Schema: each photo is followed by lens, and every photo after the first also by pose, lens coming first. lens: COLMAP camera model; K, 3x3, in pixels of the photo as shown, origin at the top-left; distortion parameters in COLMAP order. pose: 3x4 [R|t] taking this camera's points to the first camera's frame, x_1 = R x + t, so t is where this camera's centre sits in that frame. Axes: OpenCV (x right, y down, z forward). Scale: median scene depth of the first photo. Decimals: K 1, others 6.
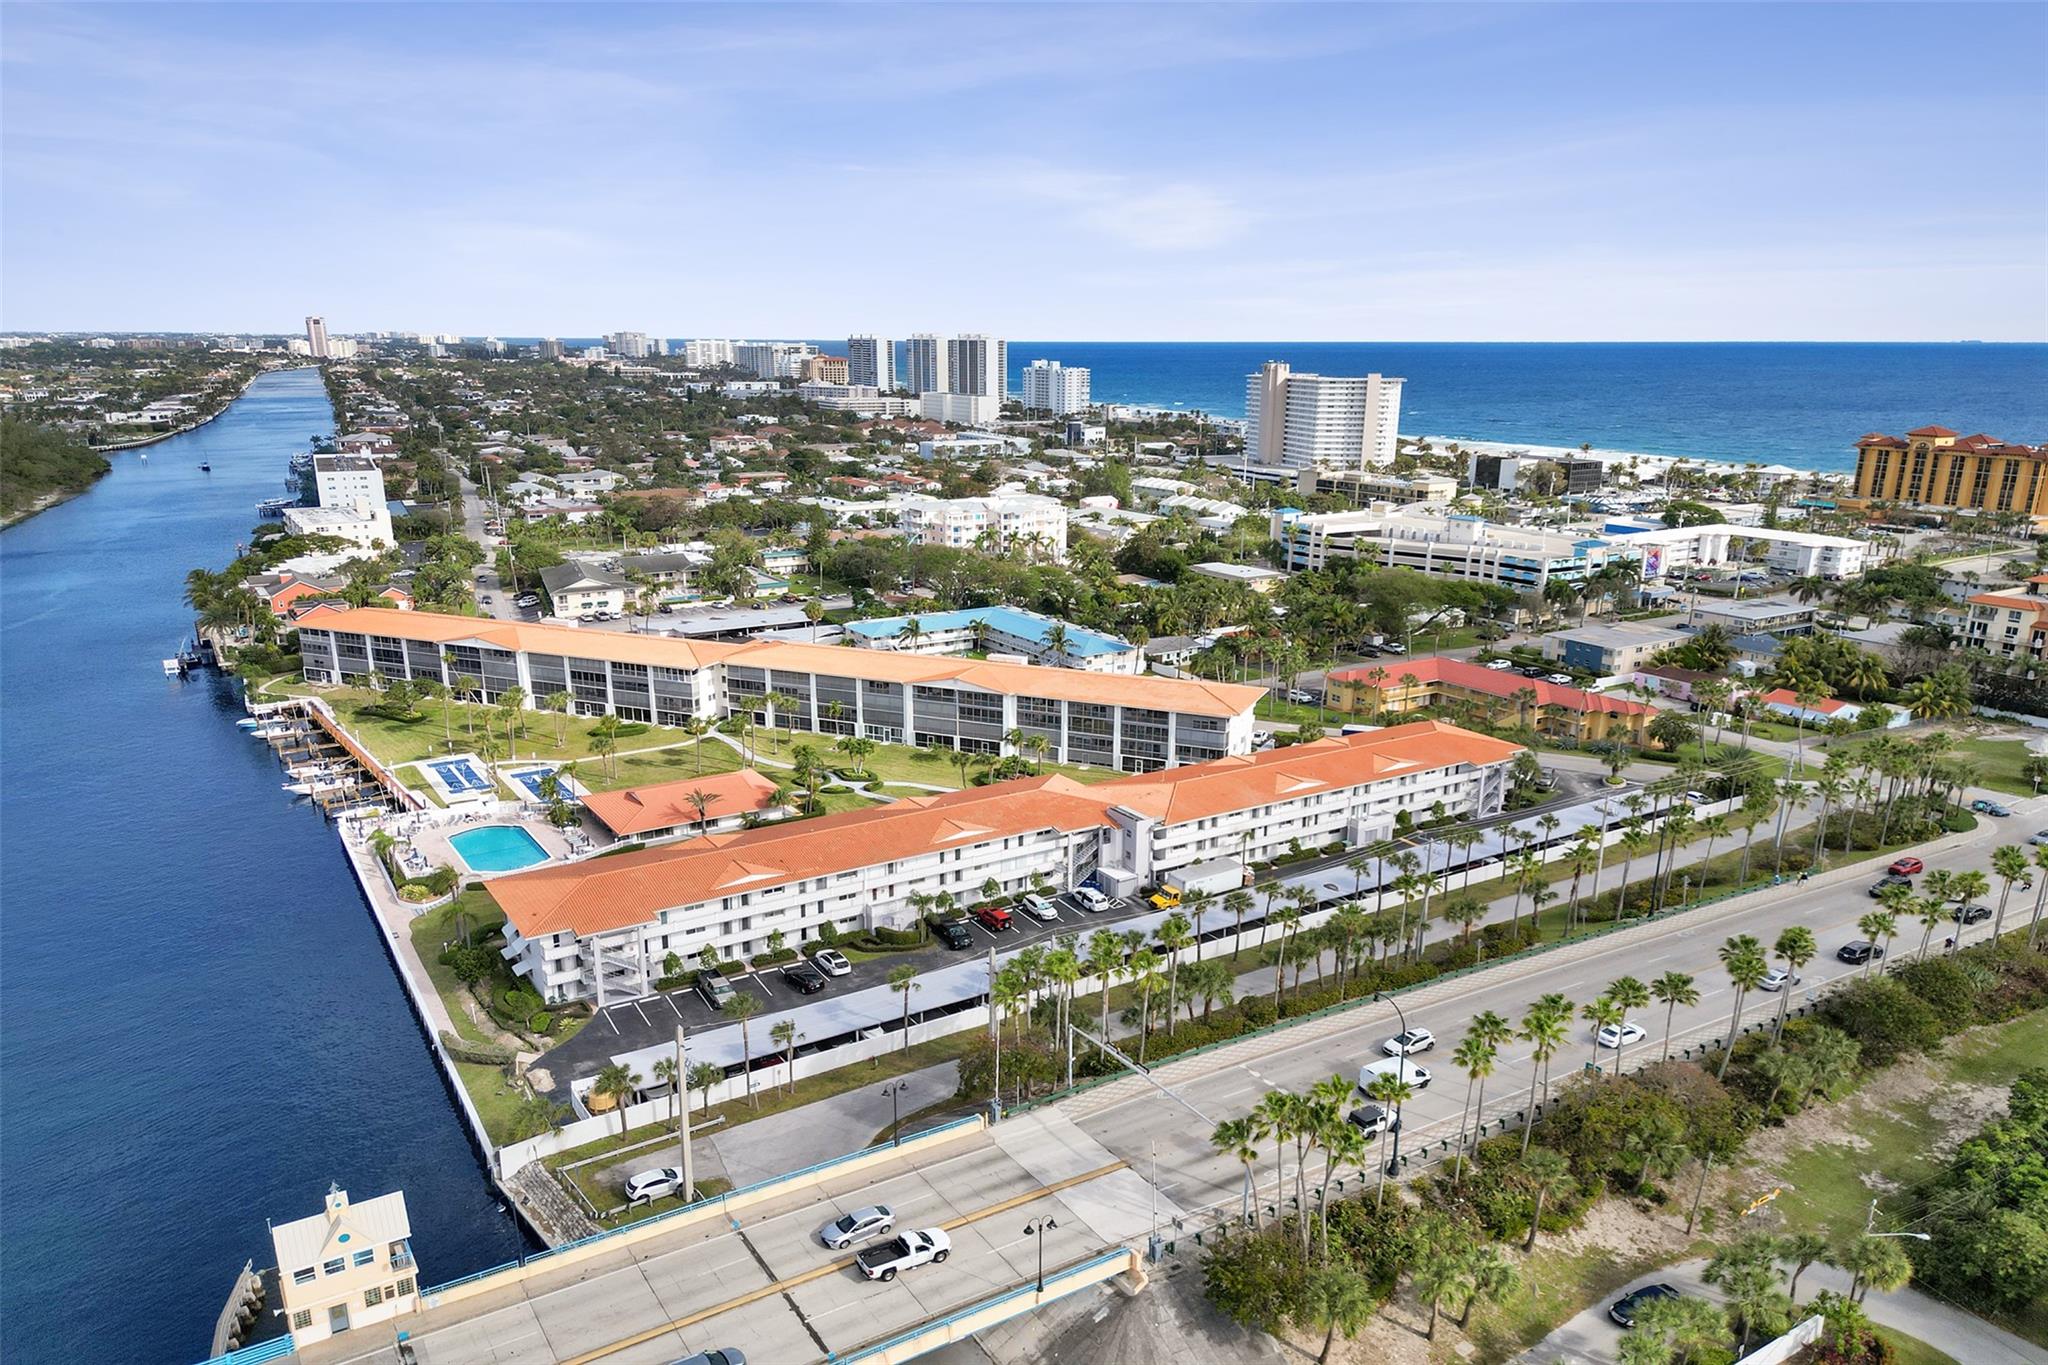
lens RADIAL K [[1434.6, 0, 1023.7], [0, 1434.6, 716.3], [0, 0, 1]] dist [0.095591, -0.099364]
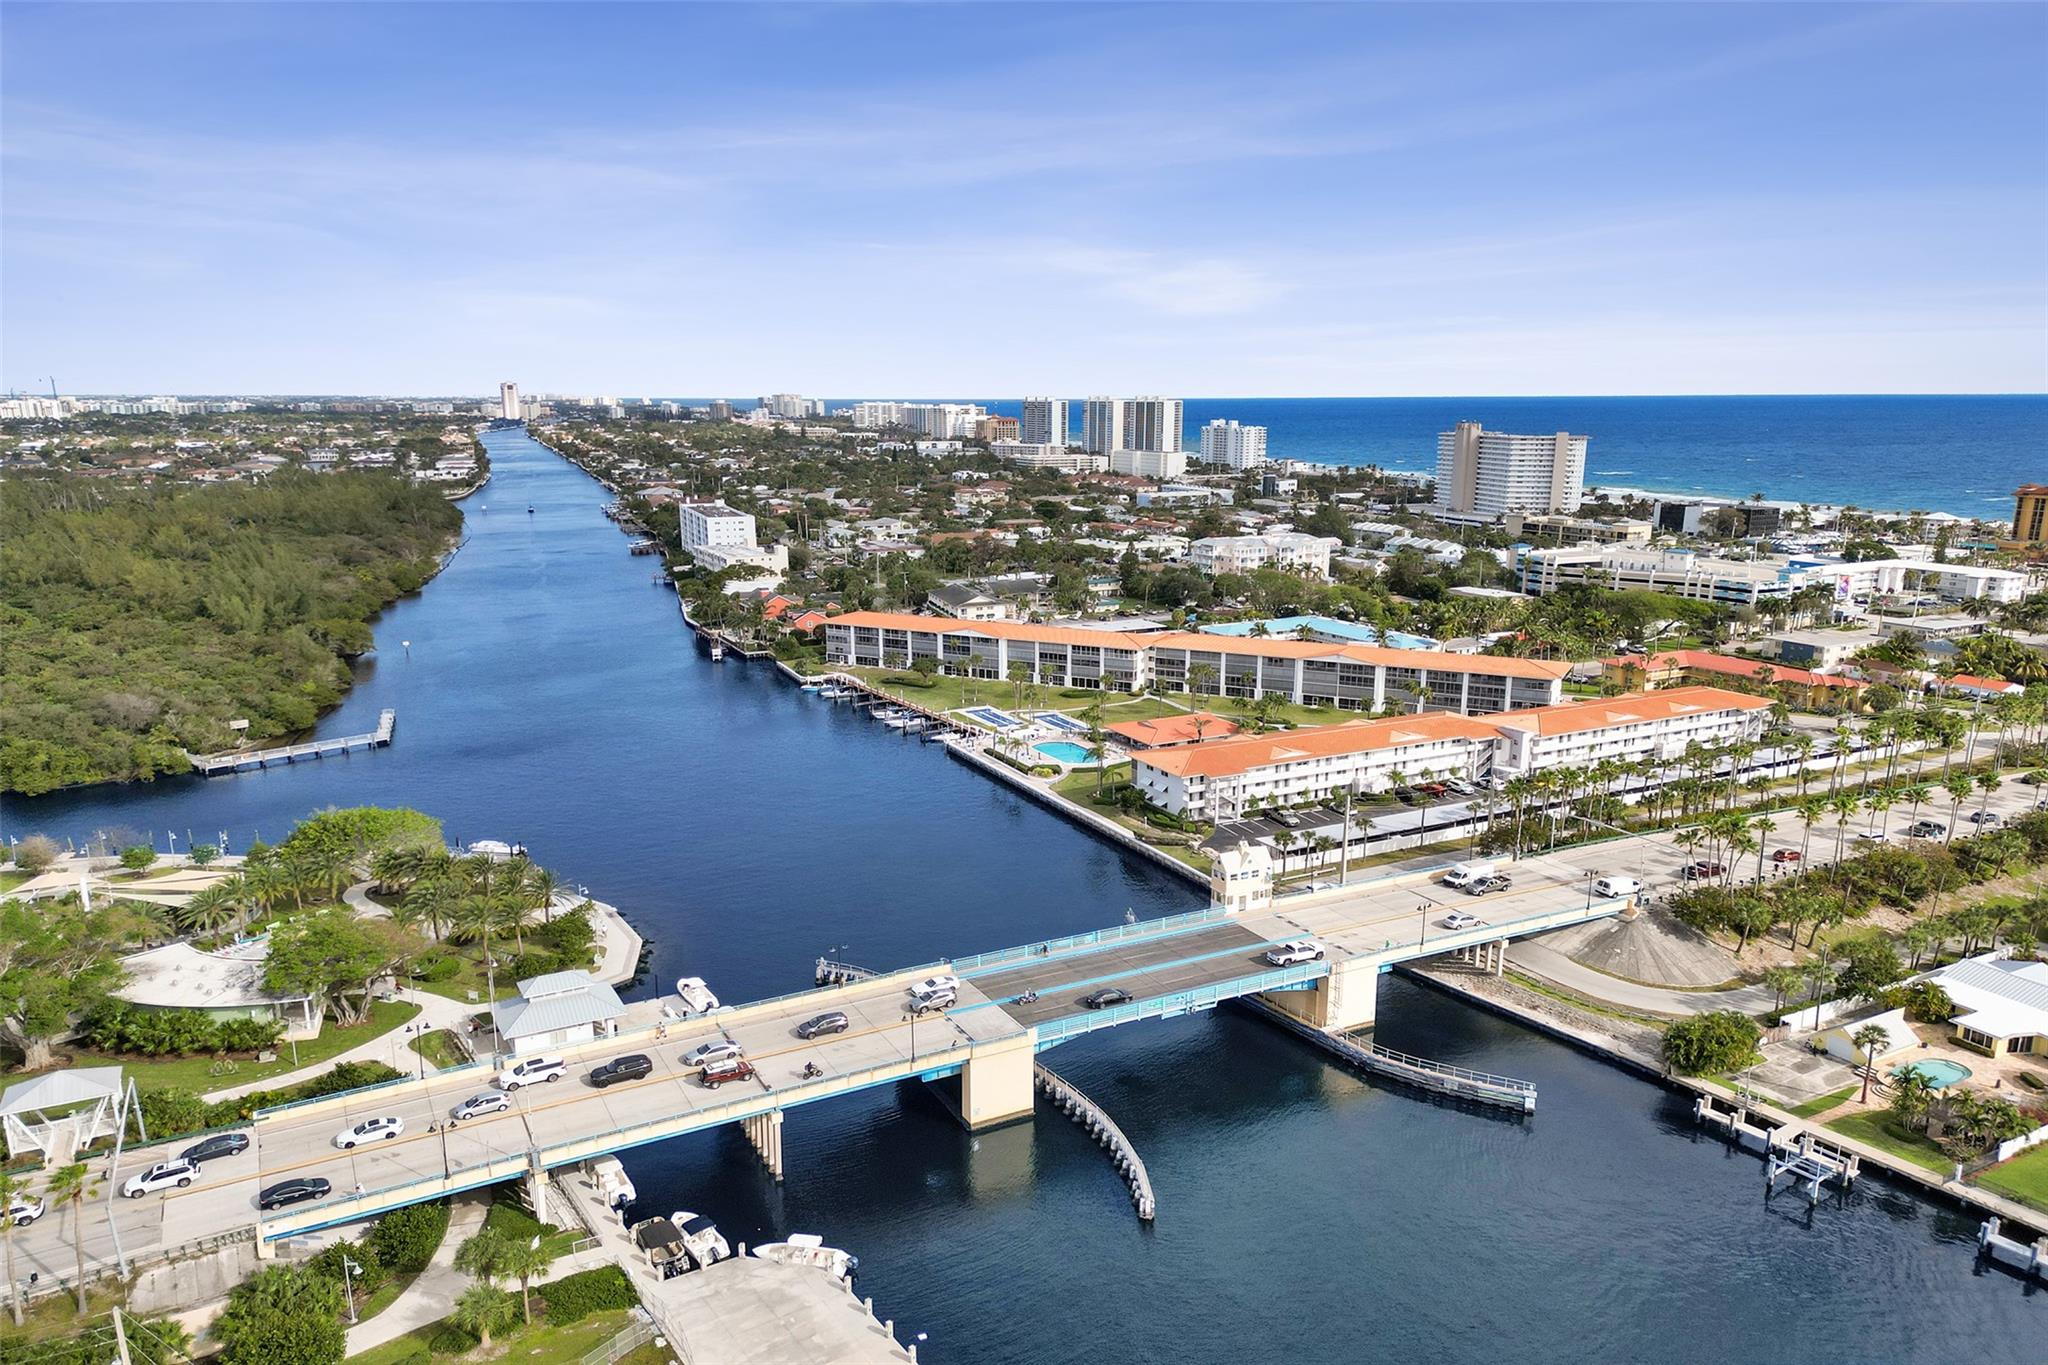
lens RADIAL K [[1434.6, 0, 1023.7], [0, 1434.6, 716.3], [0, 0, 1]] dist [0.095591, -0.099364]
pose [[0.997030, 0.011585, -0.076136, -0.166255], [-0.014403, 0.999227, -0.036574, 0.060628], [0.075654, 0.037562, 0.996426, -0.281762]]
